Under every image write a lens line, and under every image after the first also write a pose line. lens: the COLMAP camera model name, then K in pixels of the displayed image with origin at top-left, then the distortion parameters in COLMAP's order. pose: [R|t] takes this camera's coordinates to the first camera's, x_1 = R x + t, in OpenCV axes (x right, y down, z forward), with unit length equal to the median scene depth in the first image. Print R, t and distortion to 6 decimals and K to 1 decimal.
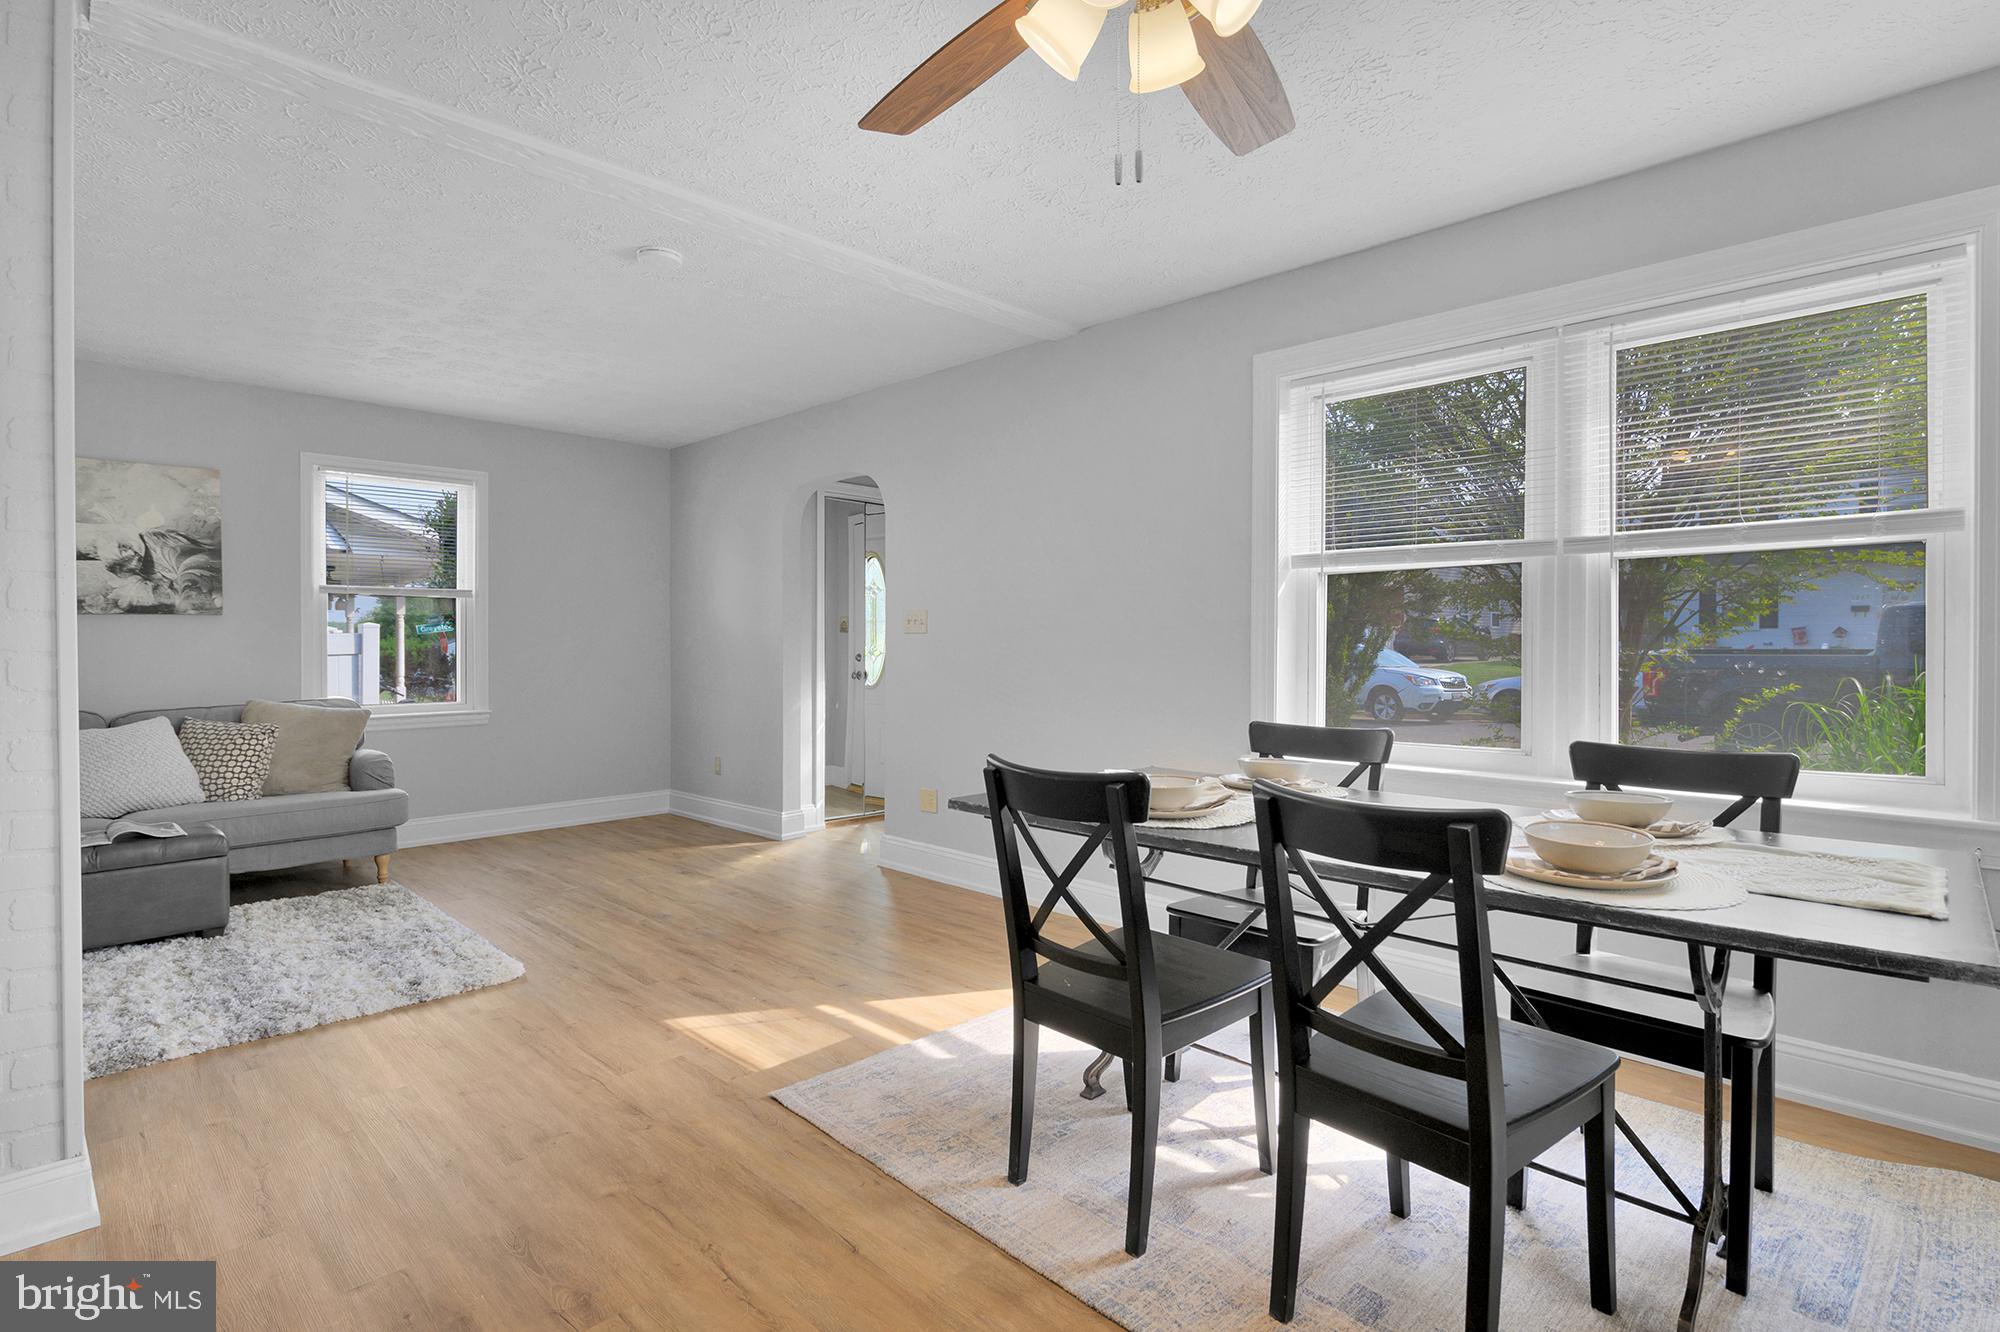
lens RADIAL K [[964.7, 0, 979.6], [0, 964.7, 660.0], [0, 0, 1]] dist [-0.019466, 0.000186]
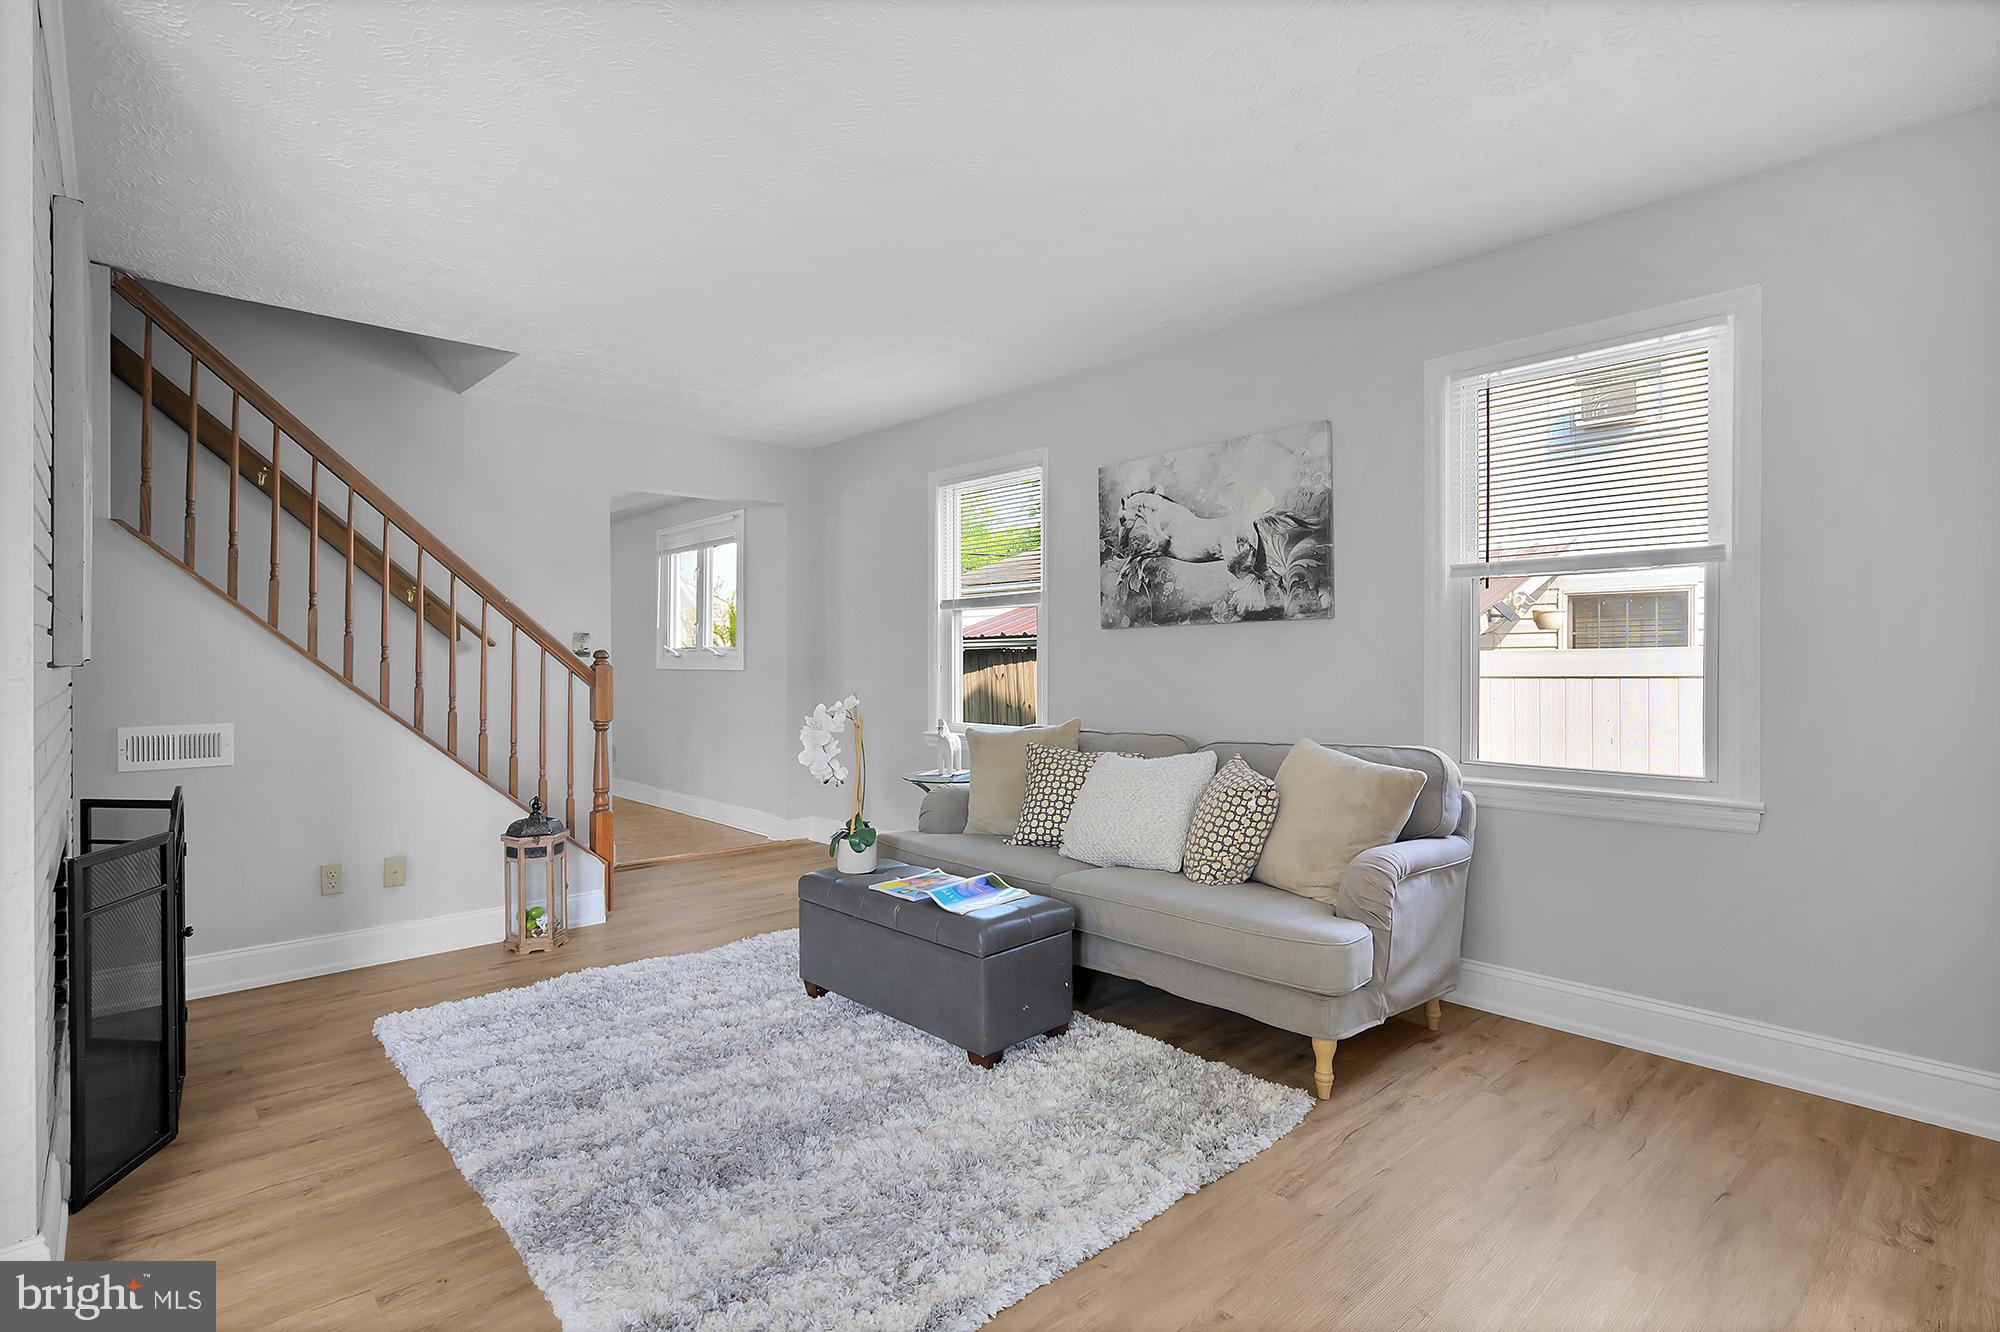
lens RADIAL K [[964.7, 0, 1007.1], [0, 964.7, 659.7], [0, 0, 1]] dist [-0.019466, 0.000186]
pose [[-0.016705, 0.002224, -0.999858, -0.057958], [-0.008964, 0.999957, 0.002373, -0.015587], [0.999820, 0.009002, -0.016684, 0.796226]]
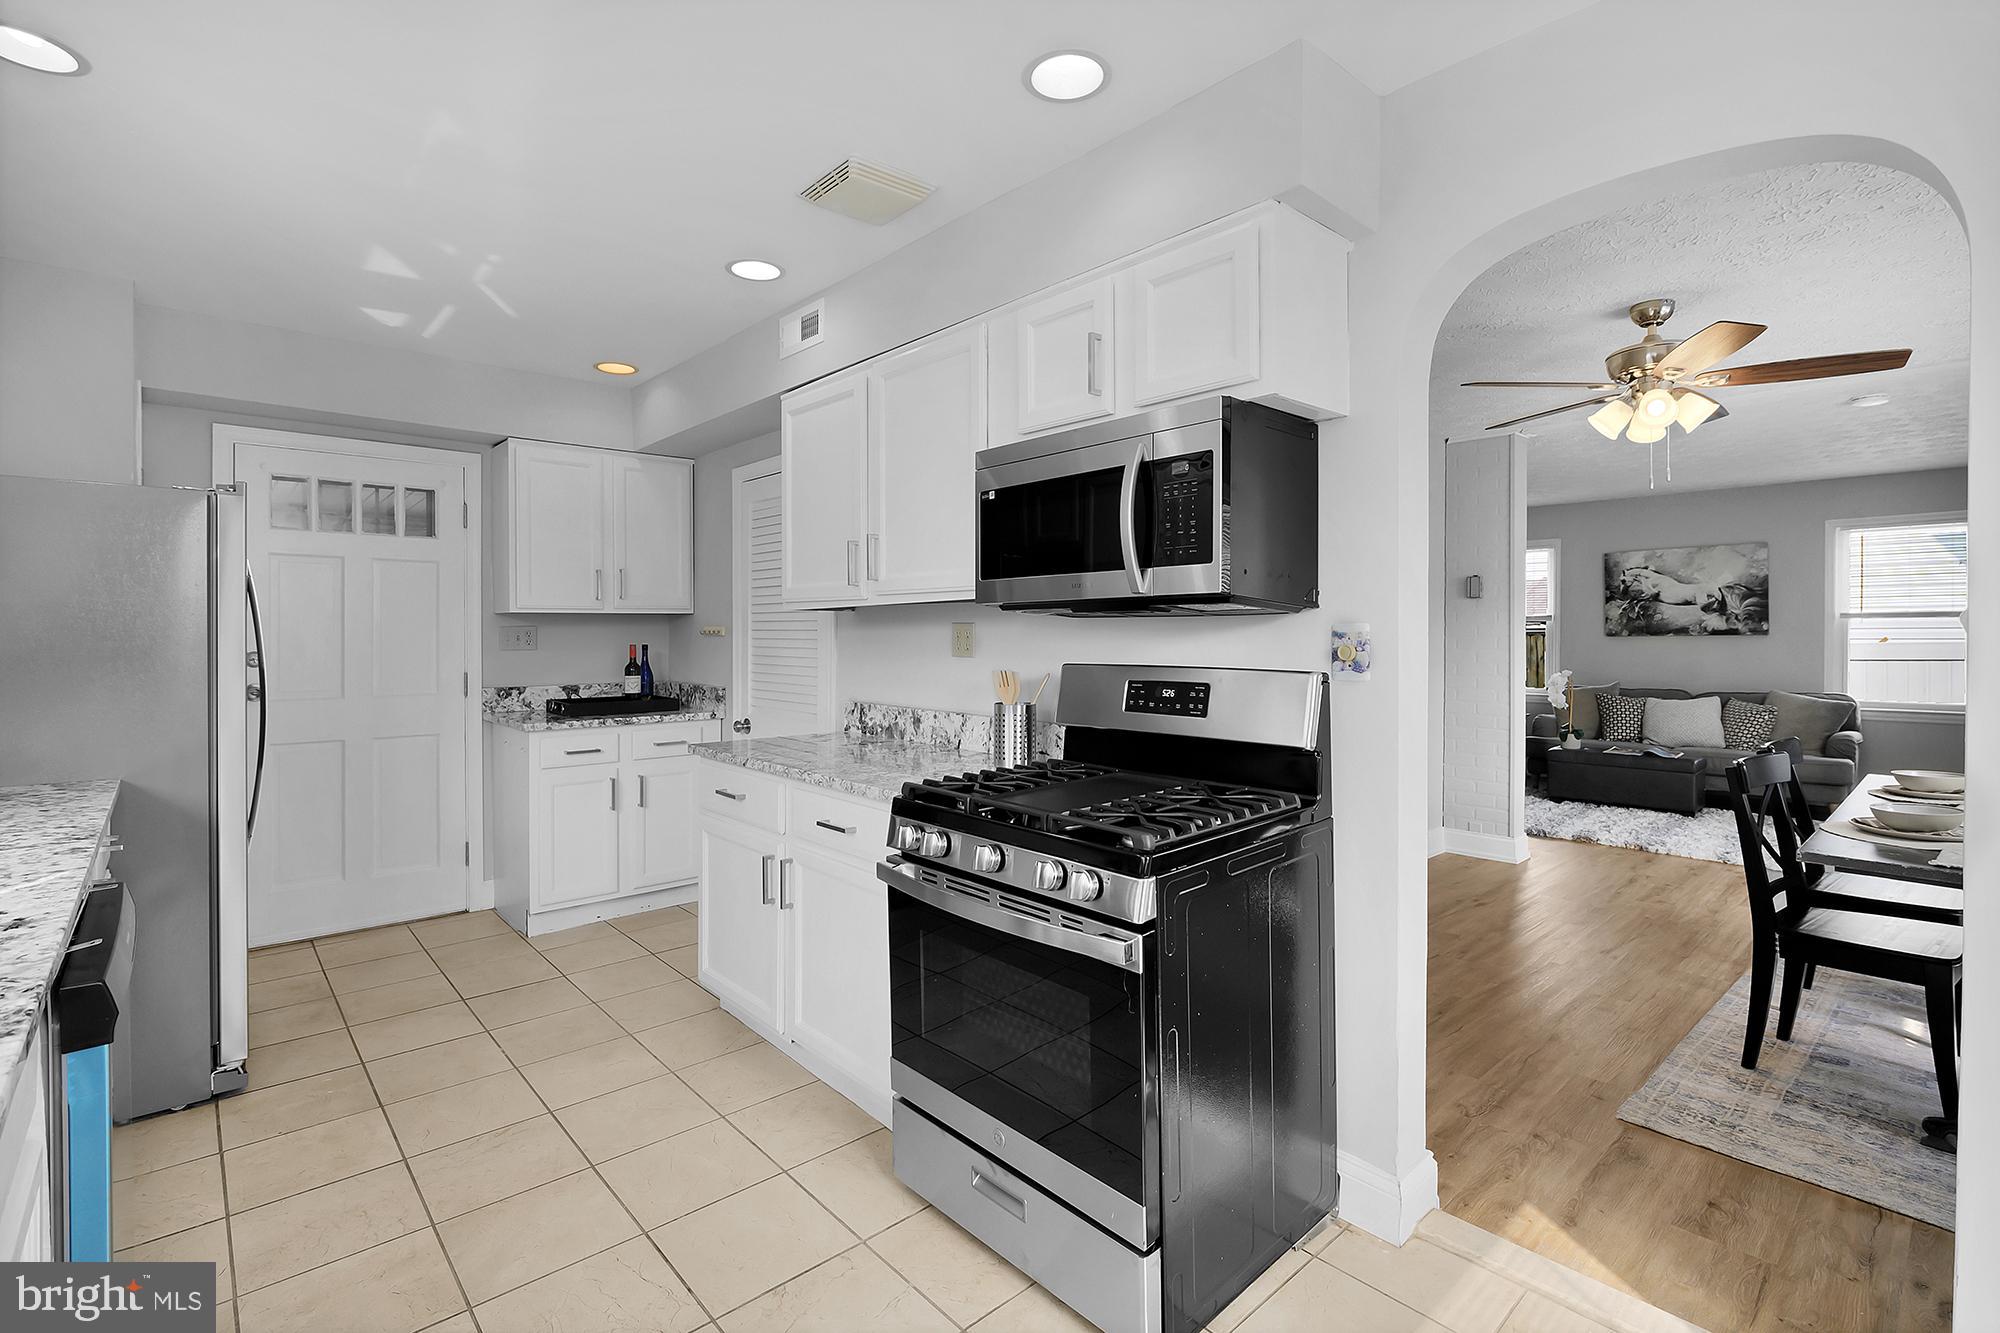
lens RADIAL K [[906.4, 0, 1039.5], [0, 906.4, 642.1], [0, 0, 1]] dist [-0.007752, -0.001664]
pose [[-0.027465, 0.007664, -0.999593, 0.745049], [-0.012059, 0.999895, 0.007998, -0.034097], [0.999550, 0.012274, -0.027370, -0.160533]]
